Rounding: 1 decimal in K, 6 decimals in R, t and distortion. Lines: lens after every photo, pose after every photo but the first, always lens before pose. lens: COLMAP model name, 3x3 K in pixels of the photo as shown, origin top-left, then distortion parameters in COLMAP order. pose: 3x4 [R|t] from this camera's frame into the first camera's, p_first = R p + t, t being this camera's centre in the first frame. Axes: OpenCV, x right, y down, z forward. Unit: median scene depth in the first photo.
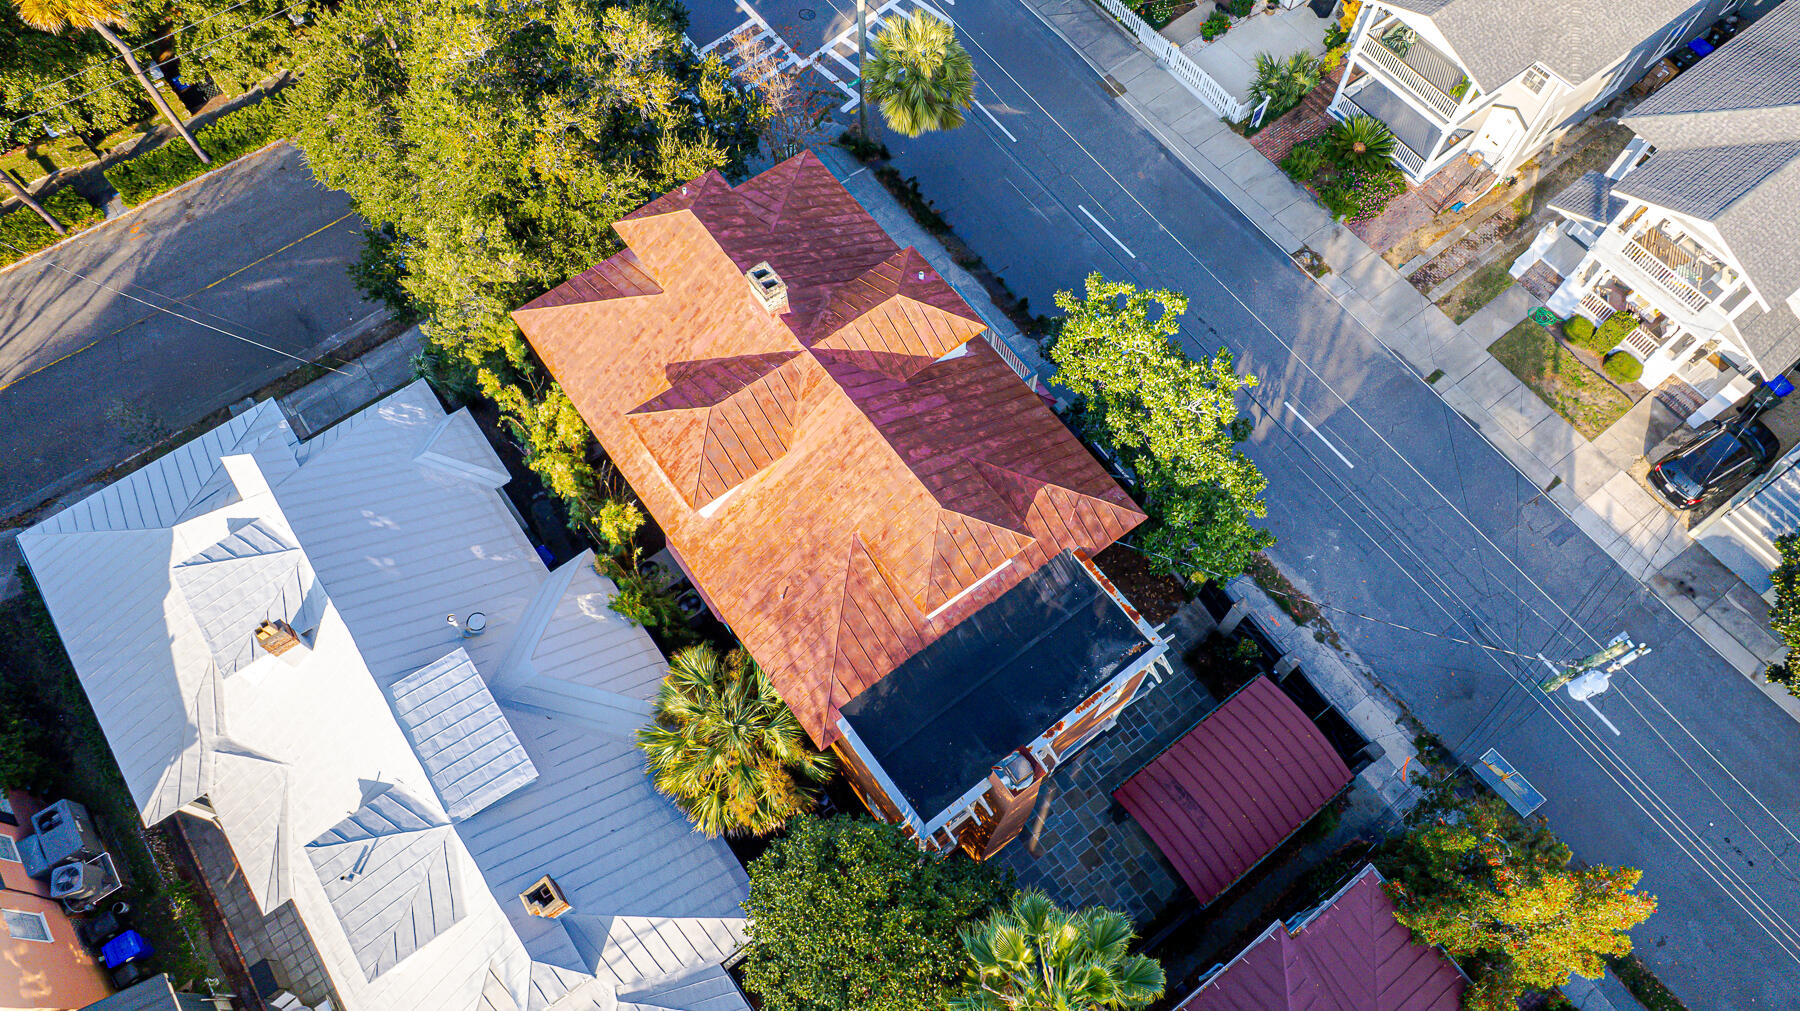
lens RADIAL K [[1162.2, 0, 924.3], [0, 1162.2, 504.5], [0, 0, 1]] dist [-0.078987, 0.073603]
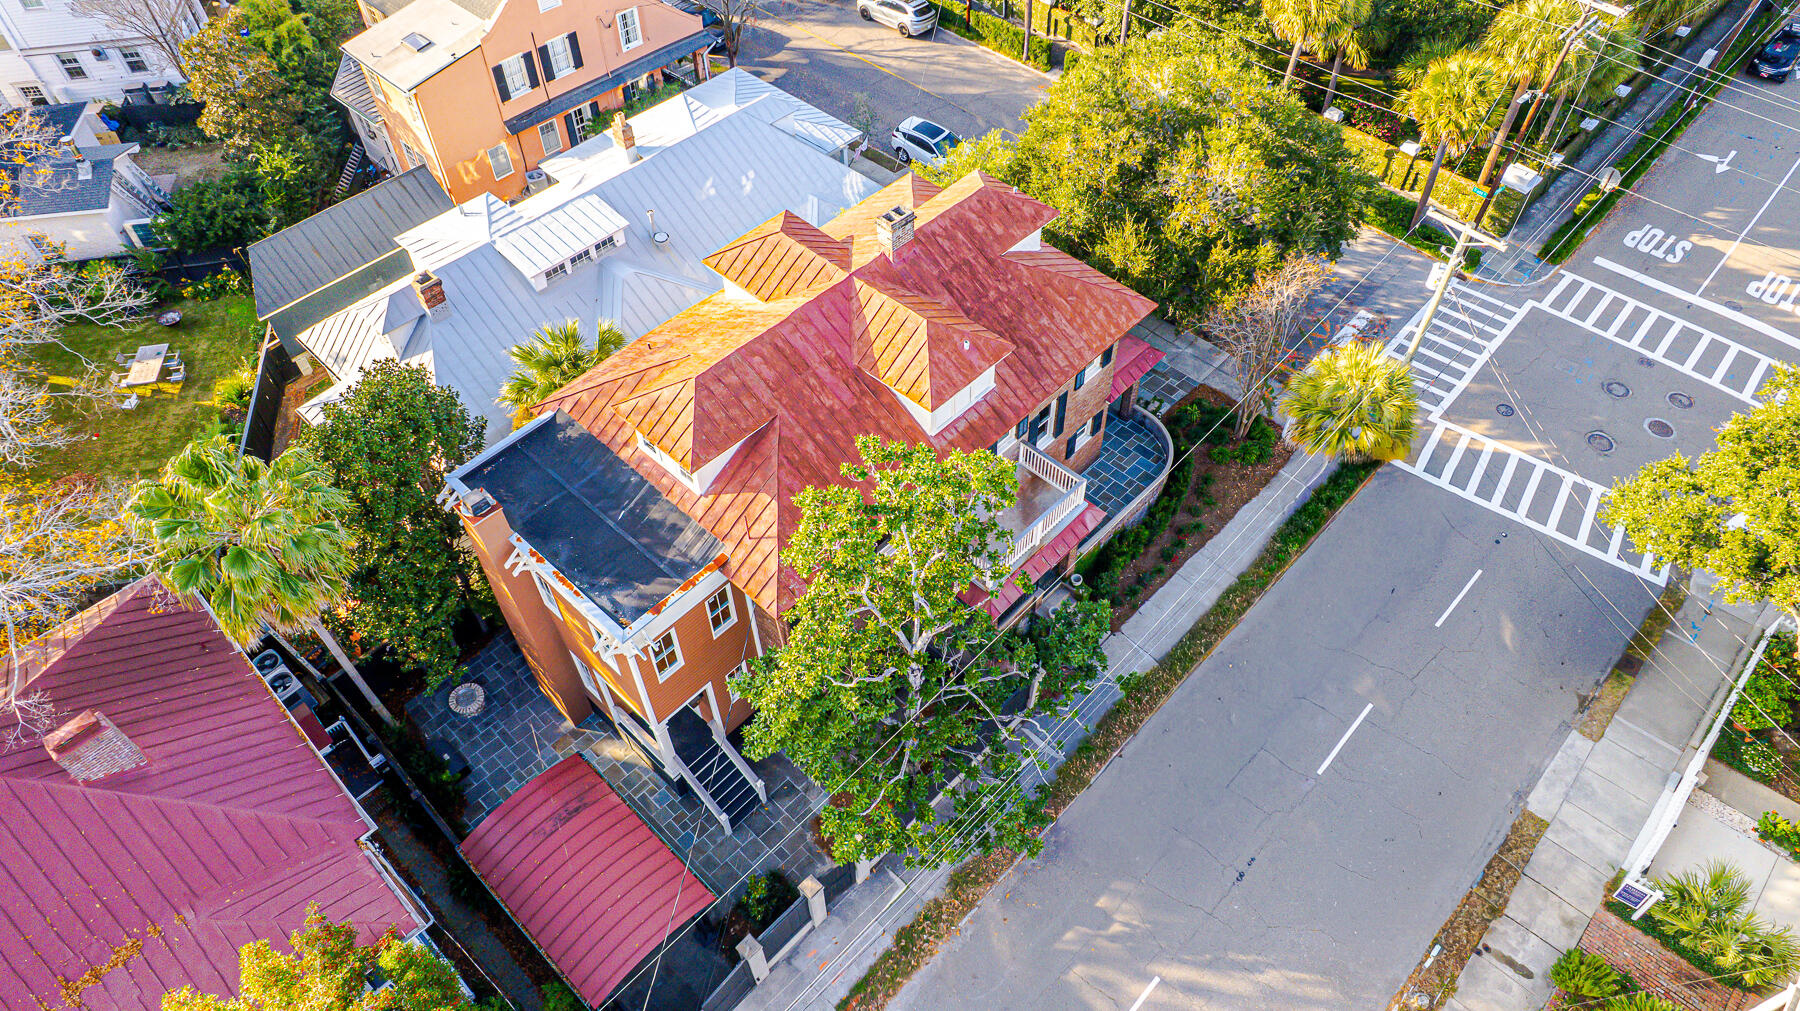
lens RADIAL K [[1162.2, 0, 924.3], [0, 1162.2, 504.5], [0, 0, 1]] dist [-0.078987, 0.073603]
pose [[0.177382, 0.743495, -0.644787, 0.645166], [-0.883266, 0.409217, 0.228874, -0.296464], [0.434025, 0.528920, 0.729291, 0.293105]]
